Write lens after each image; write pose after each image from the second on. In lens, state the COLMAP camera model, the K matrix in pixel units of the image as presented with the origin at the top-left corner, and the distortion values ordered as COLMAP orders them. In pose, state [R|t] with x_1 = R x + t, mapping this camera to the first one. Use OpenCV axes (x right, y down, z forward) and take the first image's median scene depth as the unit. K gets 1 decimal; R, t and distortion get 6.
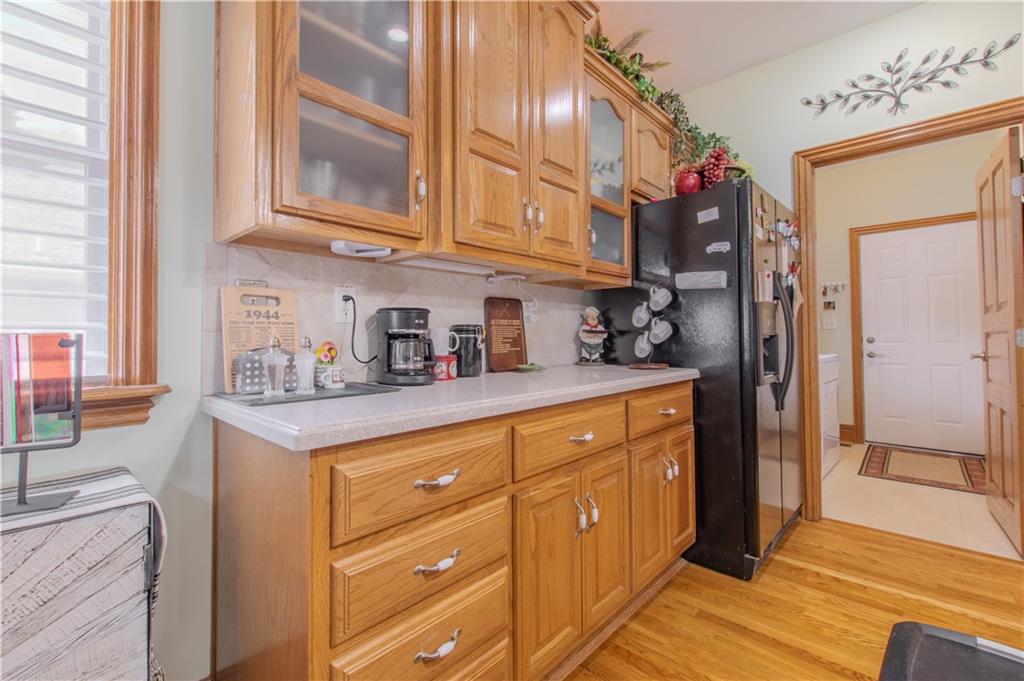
lens RADIAL K [[444.1, 0, 514.6], [0, 444.1, 337.4], [0, 0, 1]] dist [0.009112, 0.000051]
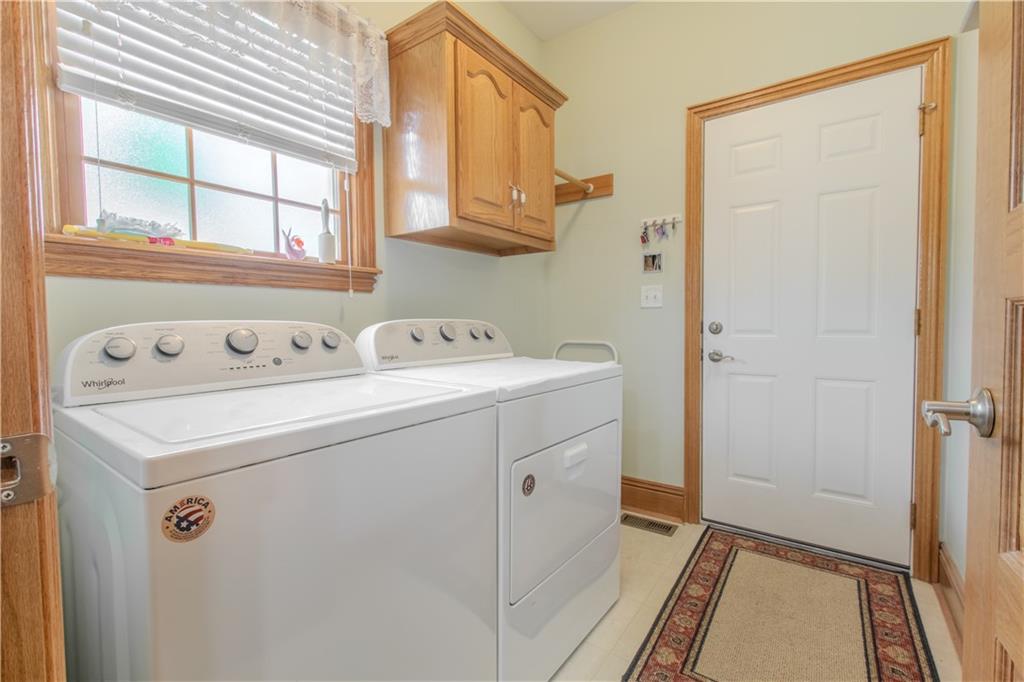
lens RADIAL K [[444.1, 0, 514.6], [0, 444.1, 337.9], [0, 0, 1]] dist [0.009112, 0.000051]
pose [[0.993671, 0.001590, 0.112315, 0.515173], [-0.006398, 0.999078, 0.042461, -0.002676], [-0.112144, -0.042911, 0.992765, 0.522066]]
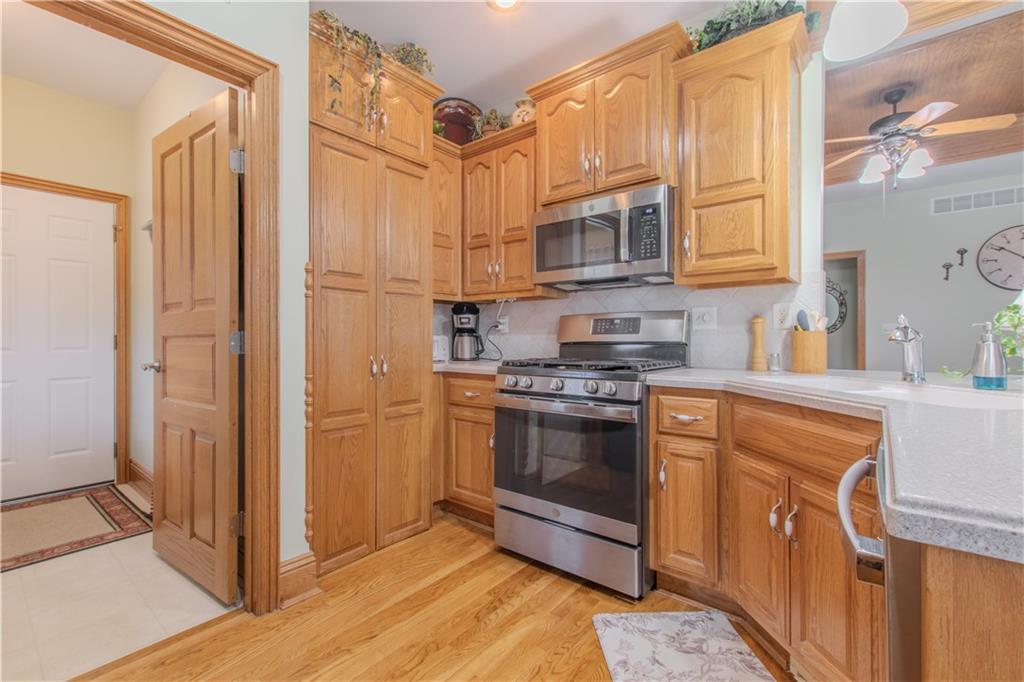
lens RADIAL K [[444.1, 0, 514.6], [0, 444.1, 337.9], [0, 0, 1]] dist [0.009112, 0.000051]
pose [[-0.056769, 0.016060, 0.998258, 0.132553], [-0.000994, 0.999869, -0.016142, 0.002529], [-0.998387, -0.001908, -0.056745, 0.258012]]
